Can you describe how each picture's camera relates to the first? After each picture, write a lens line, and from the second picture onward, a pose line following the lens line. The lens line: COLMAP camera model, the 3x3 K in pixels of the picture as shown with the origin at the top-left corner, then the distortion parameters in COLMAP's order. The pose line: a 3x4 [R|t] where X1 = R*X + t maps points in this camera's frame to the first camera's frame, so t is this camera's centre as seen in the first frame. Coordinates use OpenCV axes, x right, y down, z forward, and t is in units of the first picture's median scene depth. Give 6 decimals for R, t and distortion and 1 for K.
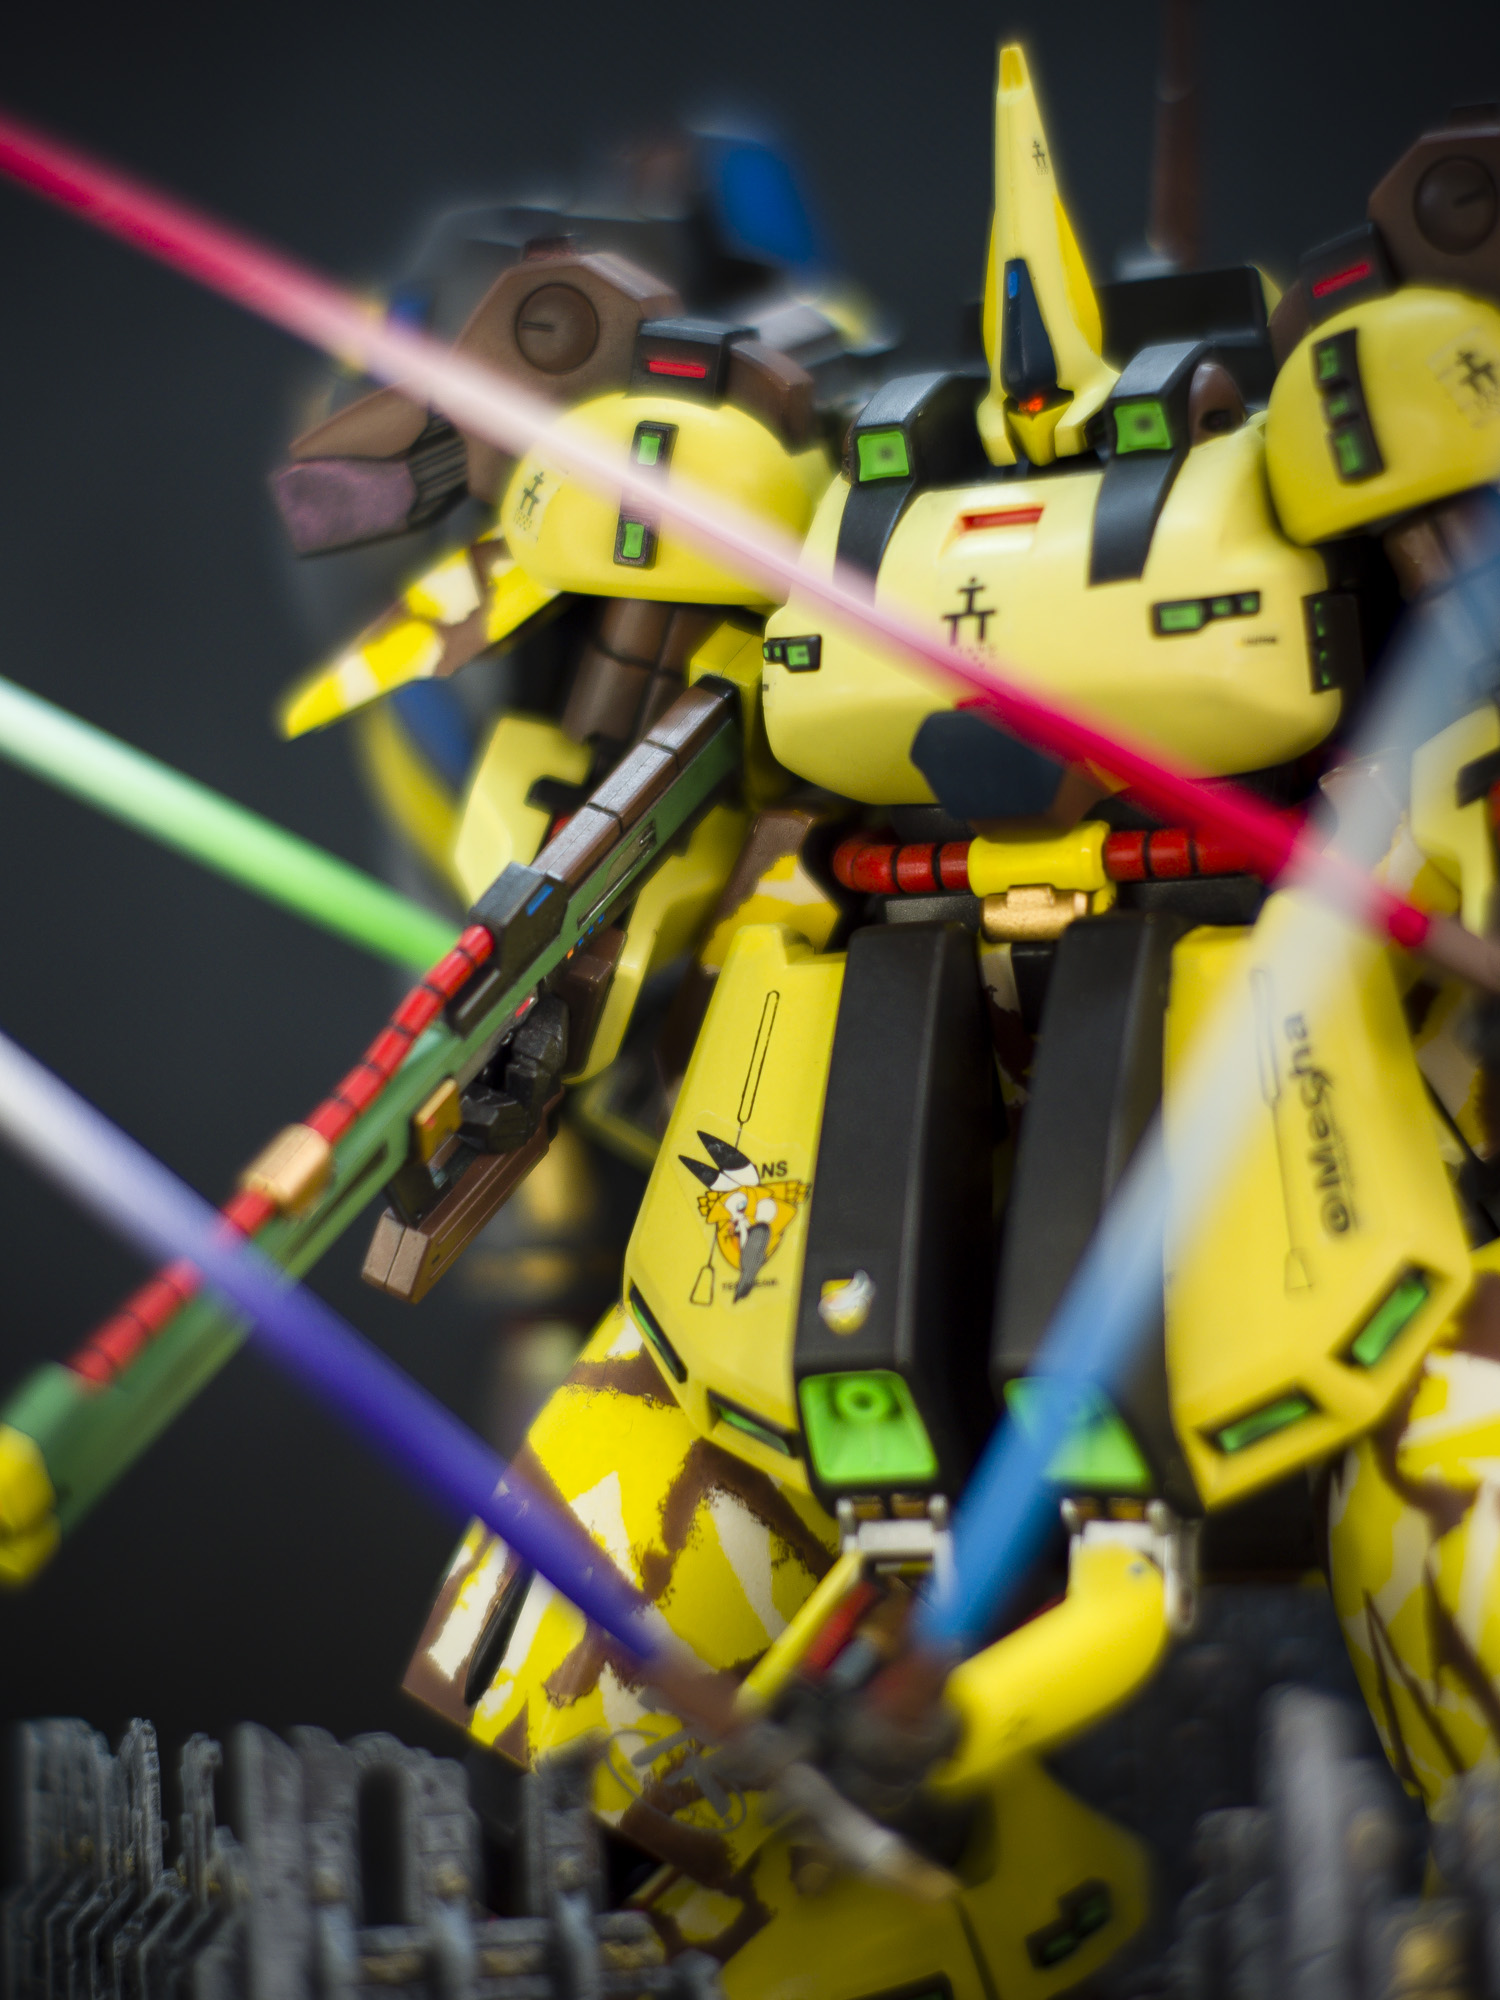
lens RADIAL K [[4813.6, 0, 750.0], [0, 4813.6, 1000.0], [0, 0, 1]] dist [-0.097781, 0.300271]
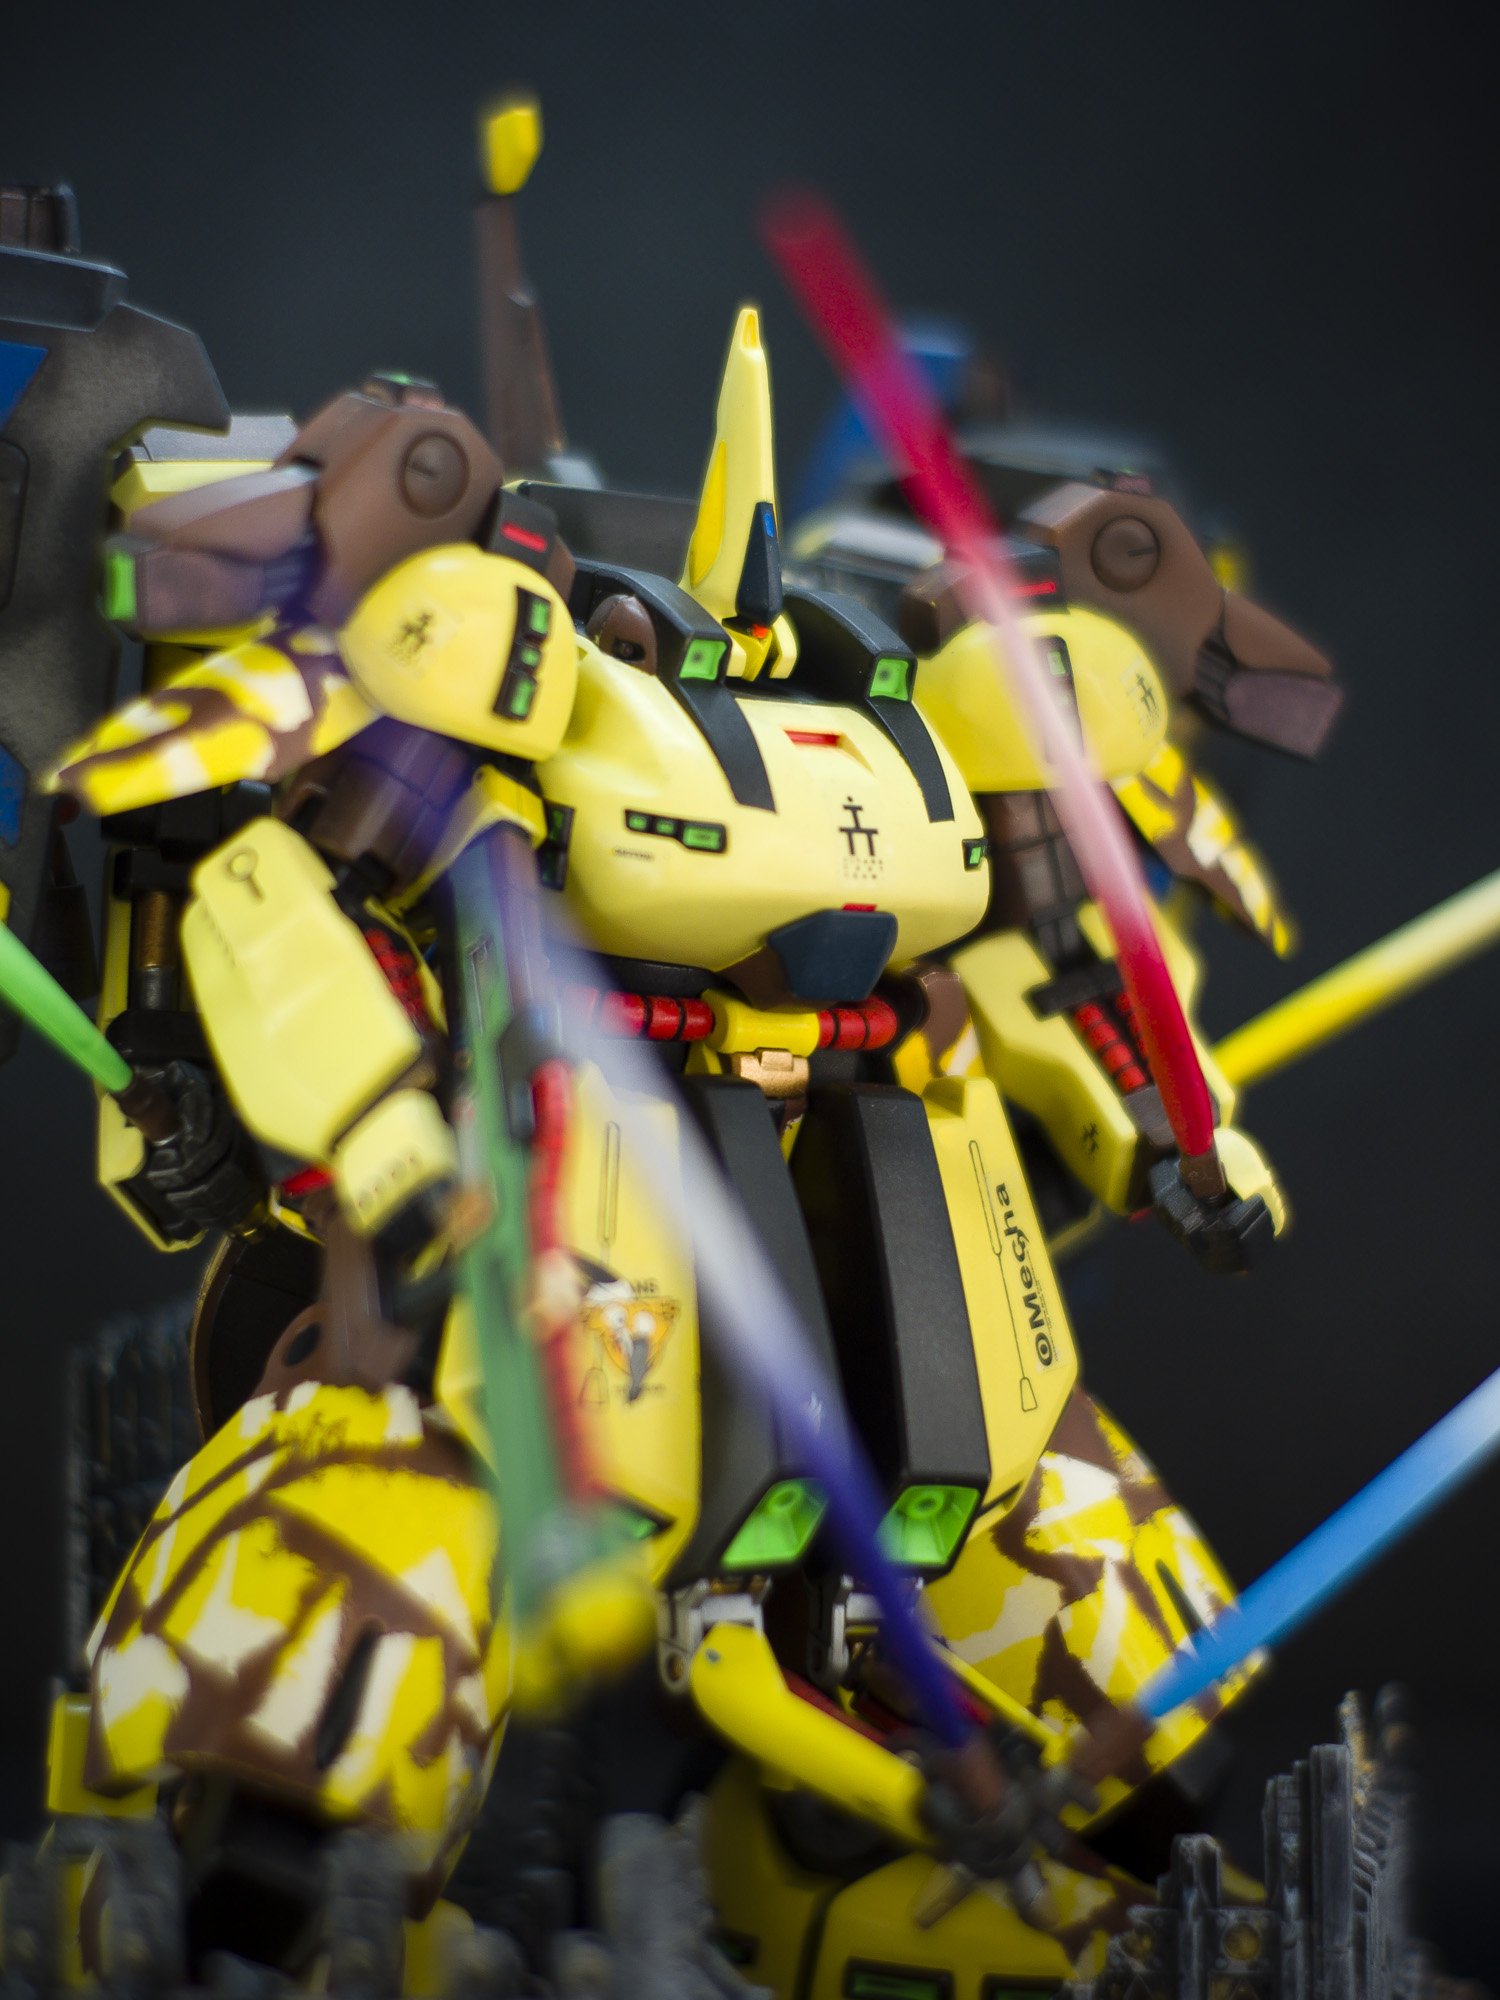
lens RADIAL K [[4813.6, 0, 750.0], [0, 4813.6, 1000.0], [0, 0, 1]] dist [-0.097781, 0.300271]
pose [[0.513426, 0.066391, 0.855562, -0.948644], [-0.119150, 0.992861, -0.005543, -0.028406], [-0.849822, -0.099094, 0.517671, 0.396578]]
